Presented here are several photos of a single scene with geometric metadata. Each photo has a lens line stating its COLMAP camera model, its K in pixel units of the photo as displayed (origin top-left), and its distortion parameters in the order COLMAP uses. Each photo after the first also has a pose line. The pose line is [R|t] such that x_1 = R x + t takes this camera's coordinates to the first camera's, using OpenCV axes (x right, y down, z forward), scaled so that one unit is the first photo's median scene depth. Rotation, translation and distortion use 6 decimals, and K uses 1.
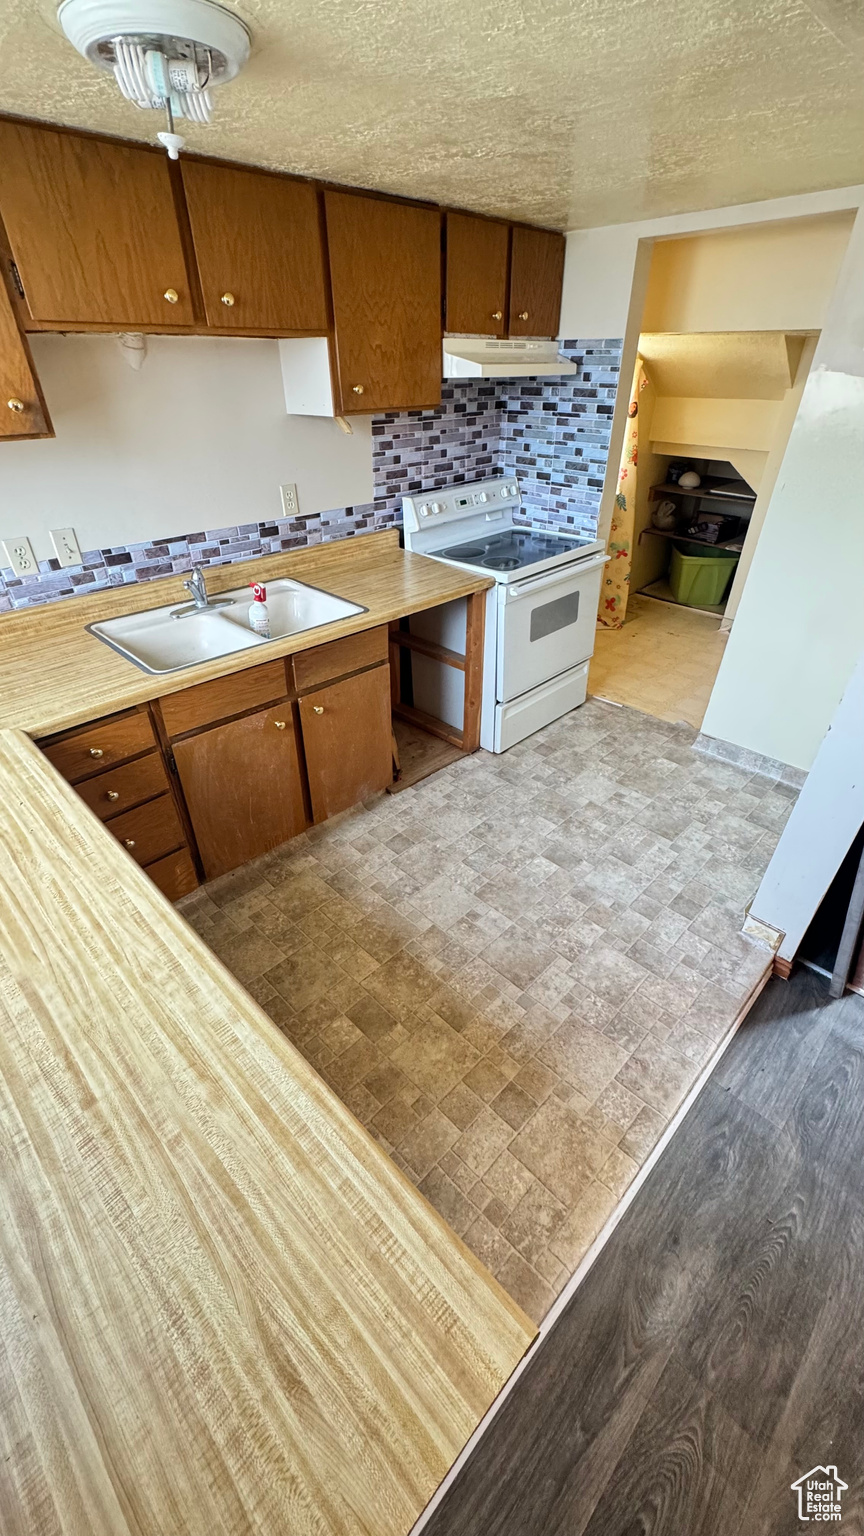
lens RADIAL K [[612.3, 0, 432.7], [0, 612.3, 772.0], [0, 0, 1]] dist [-0.001986, 0.000652]
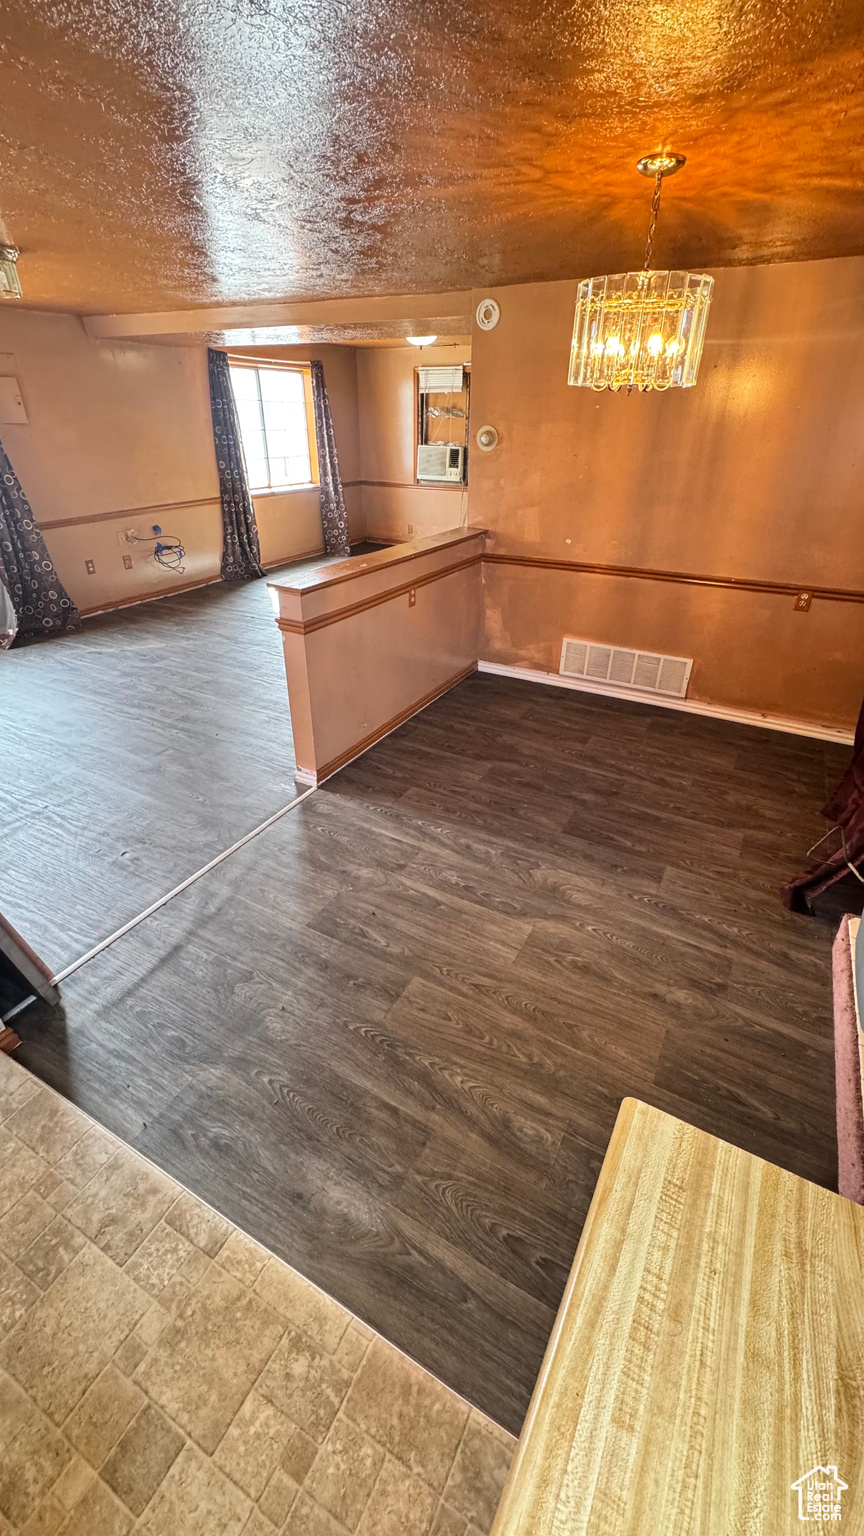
lens RADIAL K [[612.3, 0, 432.2], [0, 612.3, 767.3], [0, 0, 1]] dist [-0.001986, 0.000652]
pose [[-0.269239, -0.486191, 0.831342, -0.123778], [0.546439, 0.633695, 0.547572, -0.072279], [-0.793042, 0.601705, 0.095058, 0.311261]]
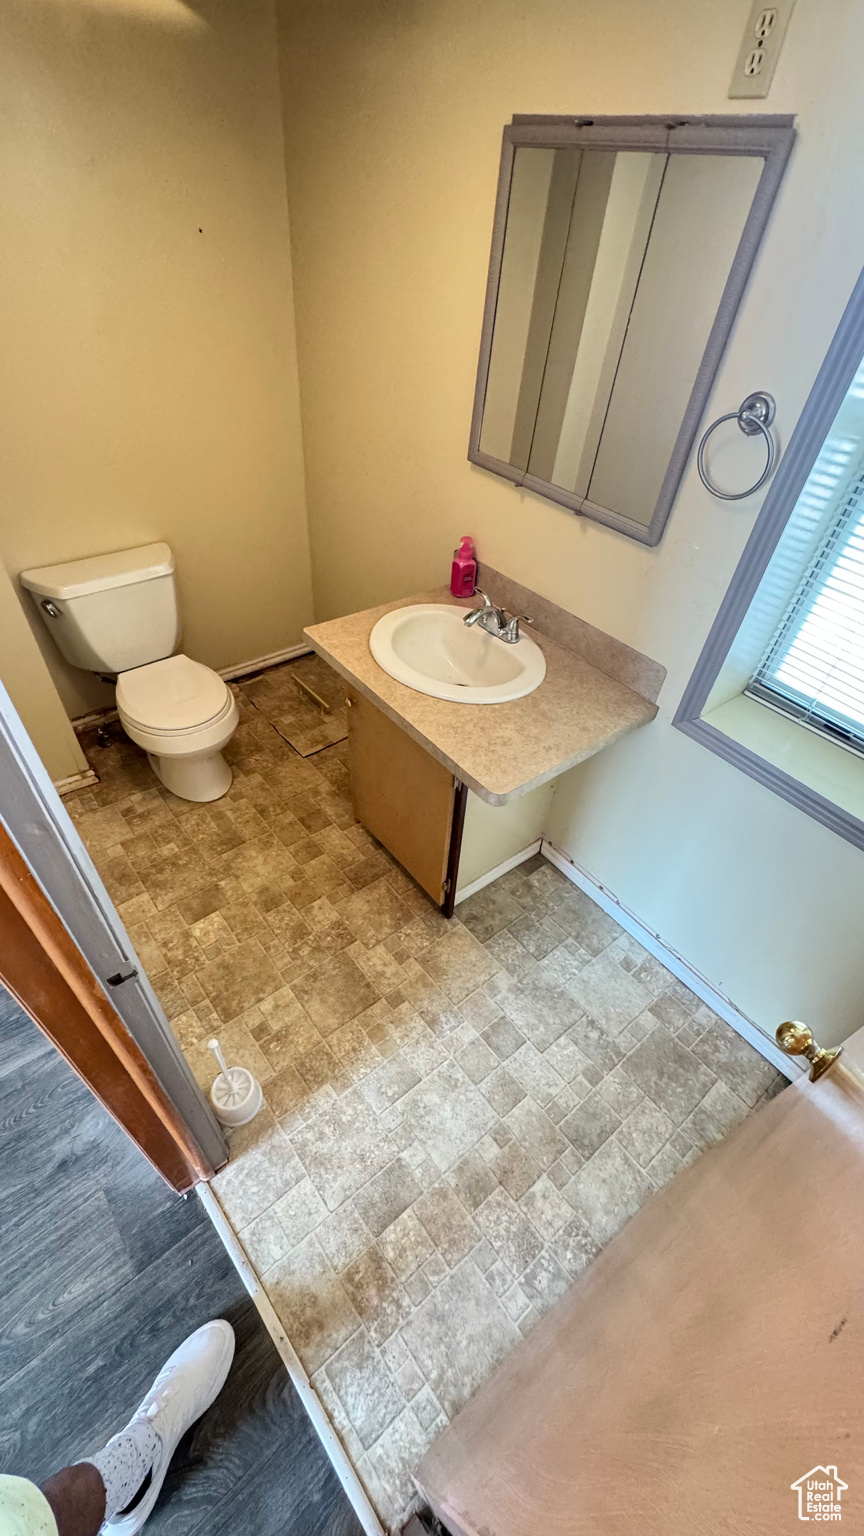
lens RADIAL K [[612.3, 0, 436.7], [0, 612.3, 770.8], [0, 0, 1]] dist [-0.001986, 0.000652]
pose [[0.102044, -0.677494, 0.728415, -0.347922], [0.500981, 0.667602, 0.550750, -0.412517], [-0.859421, 0.308722, 0.407536, 0.555222]]
